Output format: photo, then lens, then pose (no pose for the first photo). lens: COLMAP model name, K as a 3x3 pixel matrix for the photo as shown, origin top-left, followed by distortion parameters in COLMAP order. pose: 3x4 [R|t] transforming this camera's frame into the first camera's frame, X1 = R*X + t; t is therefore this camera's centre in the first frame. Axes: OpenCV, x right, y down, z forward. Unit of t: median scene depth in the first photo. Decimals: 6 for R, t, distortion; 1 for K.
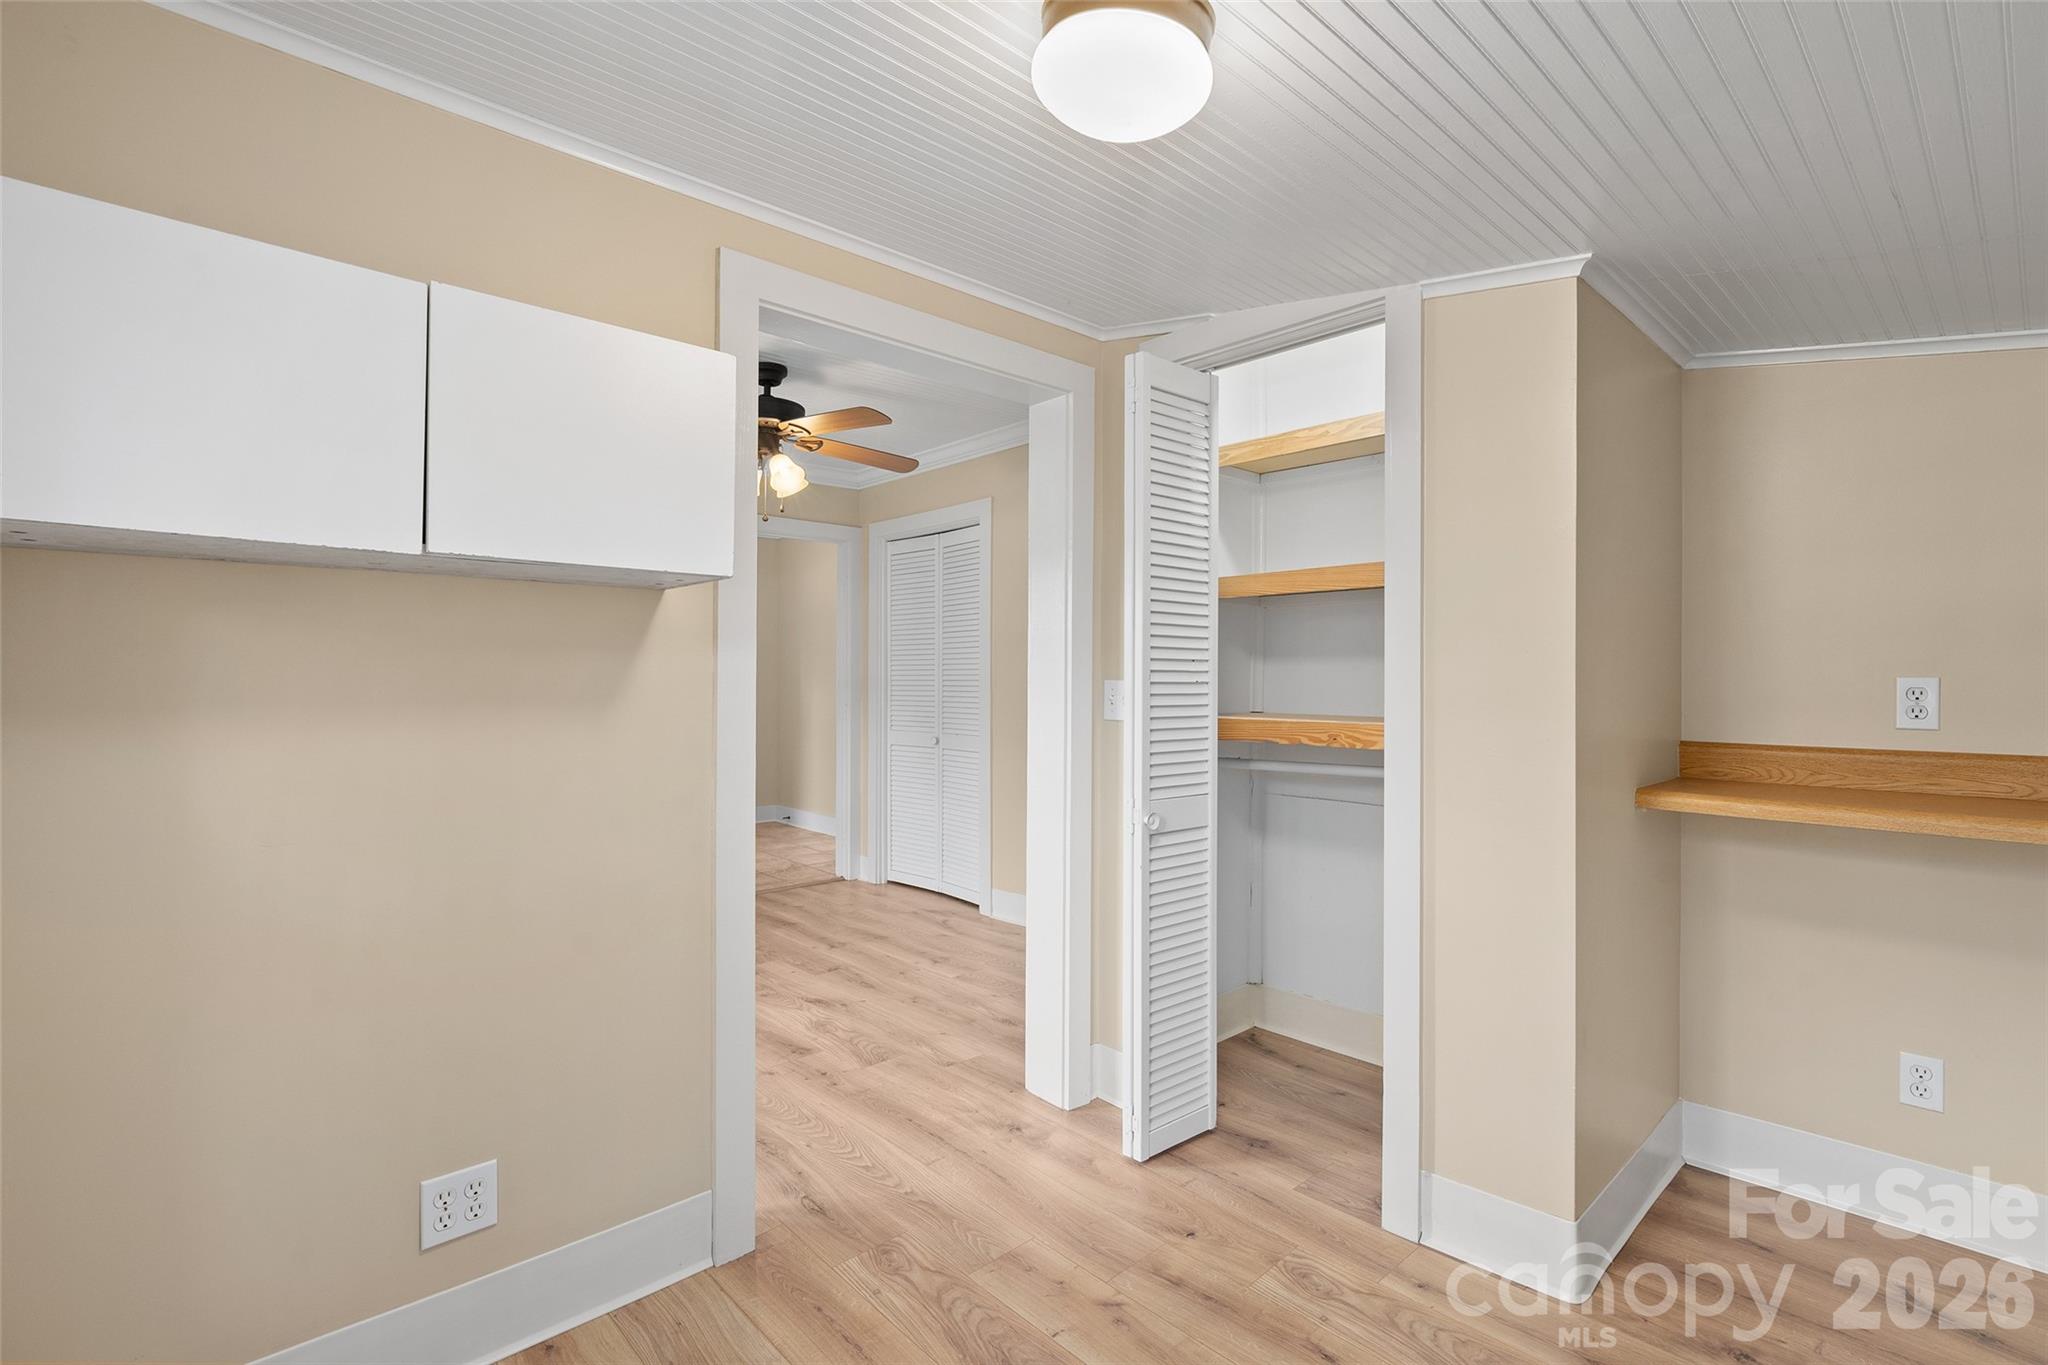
lens RADIAL K [[937.6, 0, 1003.7], [0, 937.6, 677.5], [0, 0, 1]] dist [0.000055, 0.000356]
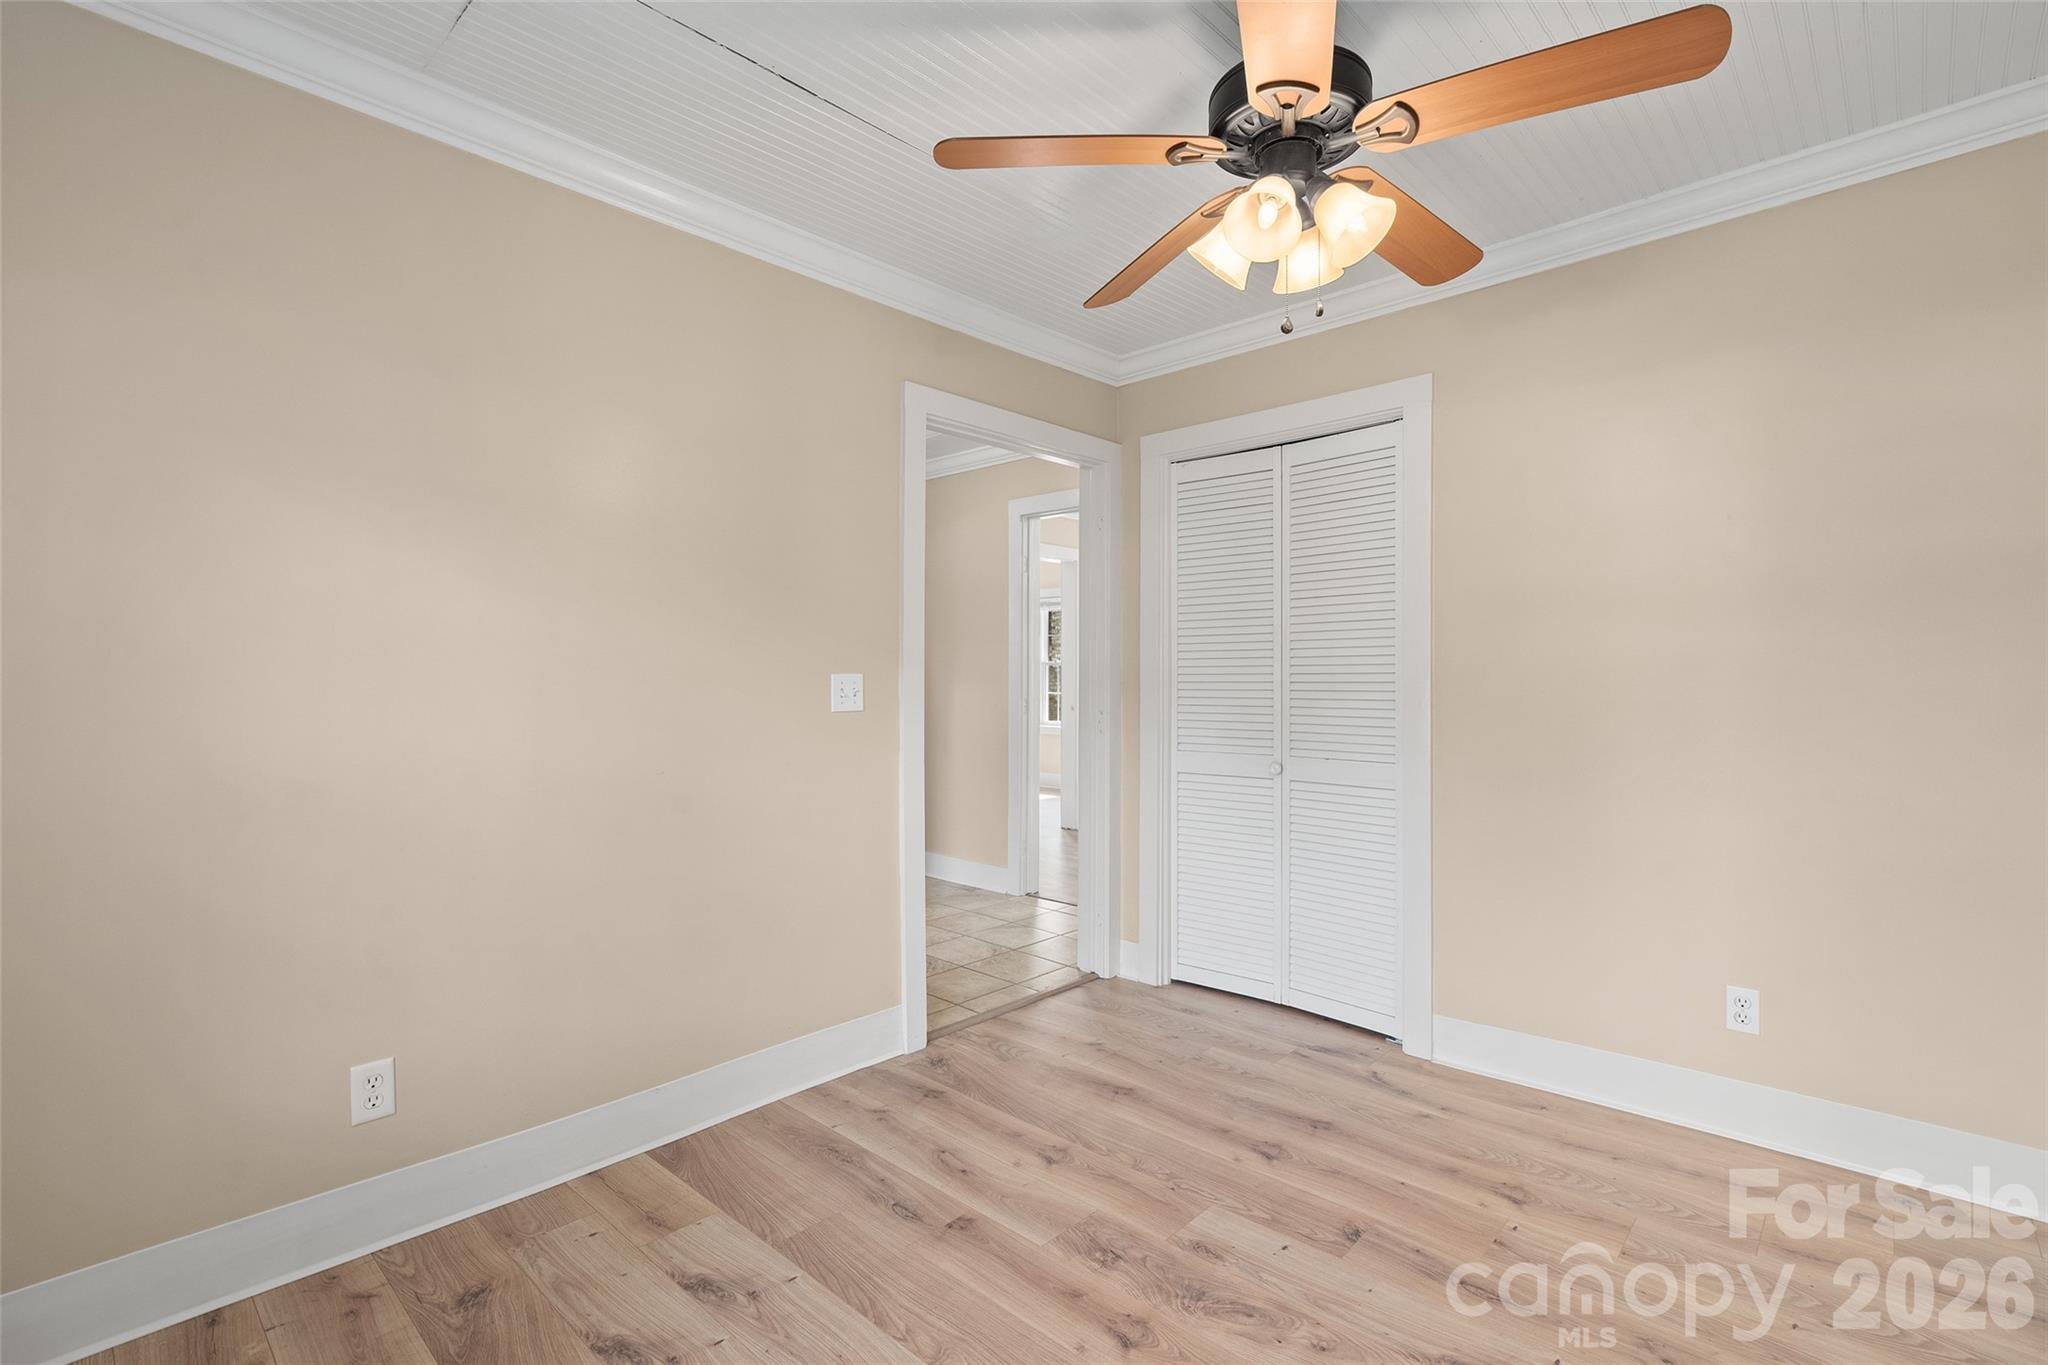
lens RADIAL K [[929.7, 0, 1027.8], [0, 929.7, 692.0], [0, 0, 1]] dist [-0.004332, -0.000838]
pose [[0.995781, 0.002050, 0.091734, -0.390065], [-0.003161, 0.999923, 0.011969, 0.010192], [-0.091702, -0.012209, 0.995712, 0.498971]]
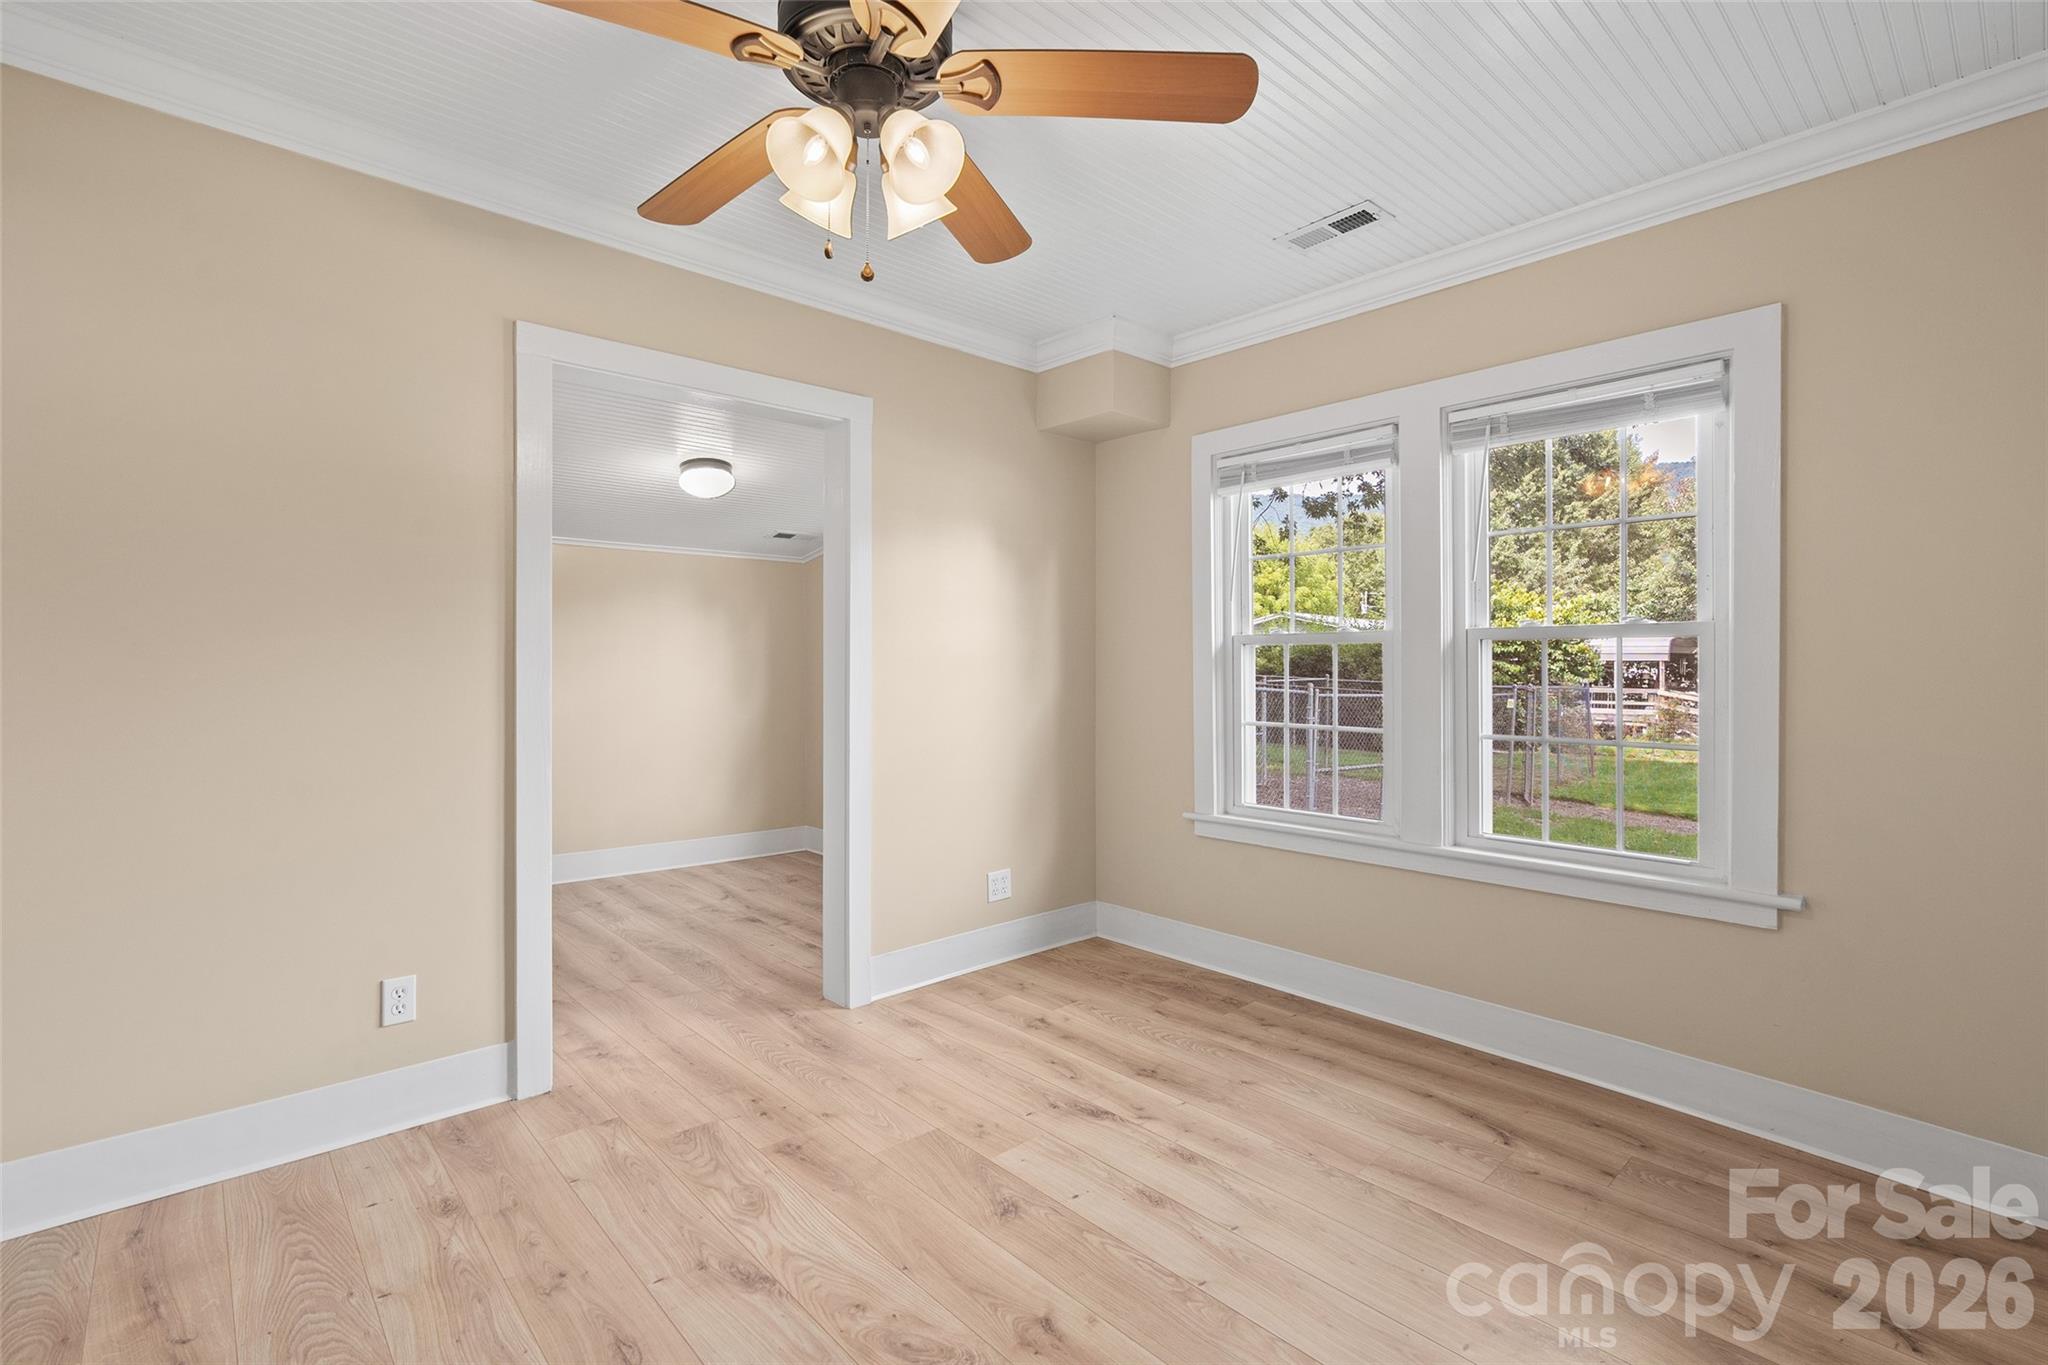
lens RADIAL K [[940.2, 0, 1023.5], [0, 940.2, 672.3], [0, 0, 1]] dist [-0.002752, 0.000893]
pose [[-0.999945, 0.002170, -0.010282, -0.295440], [0.002160, 0.999997, 0.000939, 0.013905], [0.010284, 0.000917, -0.999947, 1.305552]]
